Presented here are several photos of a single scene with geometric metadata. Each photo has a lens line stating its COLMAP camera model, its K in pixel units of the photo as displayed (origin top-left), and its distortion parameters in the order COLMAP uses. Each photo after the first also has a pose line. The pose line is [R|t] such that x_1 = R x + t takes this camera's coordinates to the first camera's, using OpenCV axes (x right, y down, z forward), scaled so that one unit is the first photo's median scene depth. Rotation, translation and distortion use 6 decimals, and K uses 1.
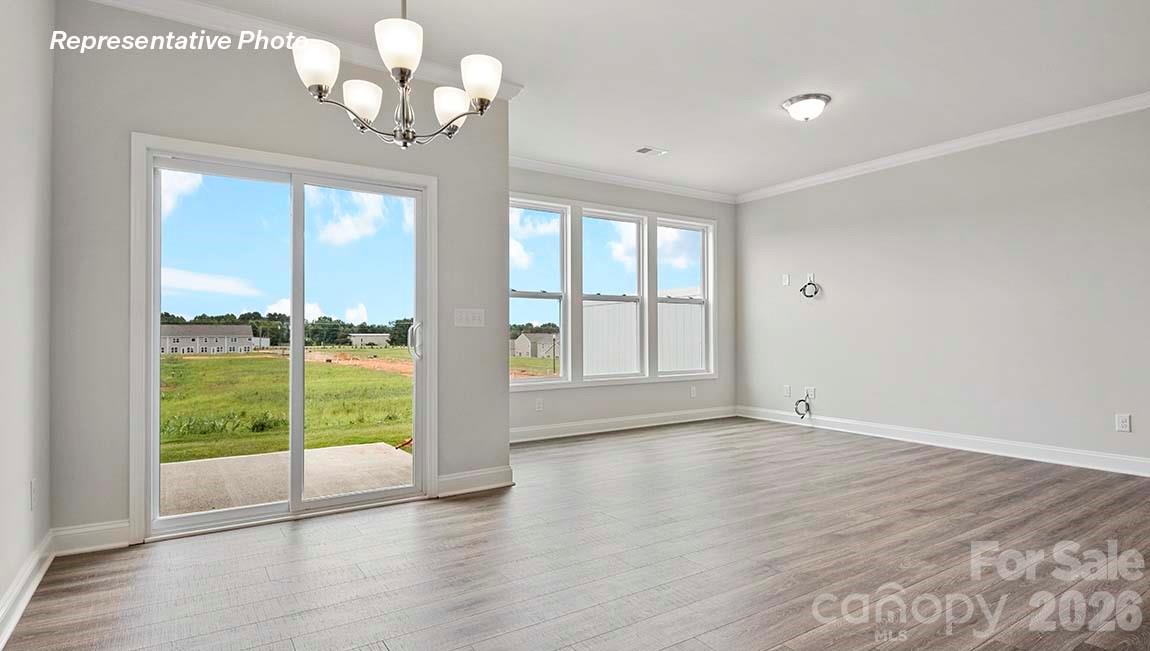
lens RADIAL K [[602.6, 0, 576.0], [0, 602.6, 329.2], [0, 0, 1]] dist [-0.000617, -0.000309]
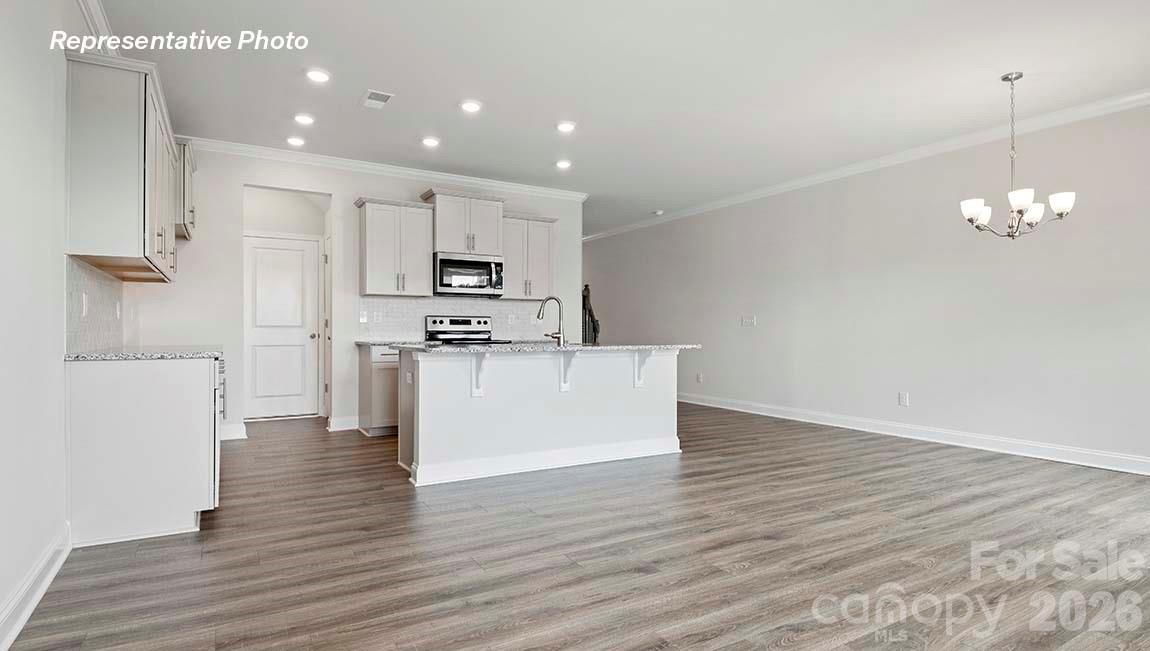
lens RADIAL K [[602.6, 0, 574.9], [0, 602.6, 324.1], [0, 0, 1]] dist [-0.000617, -0.000309]
pose [[-0.998734, -0.007148, 0.049793, 0.672595], [-0.007617, 0.999928, -0.009235, 0.009189], [-0.049723, -0.009603, -0.998717, 1.894030]]
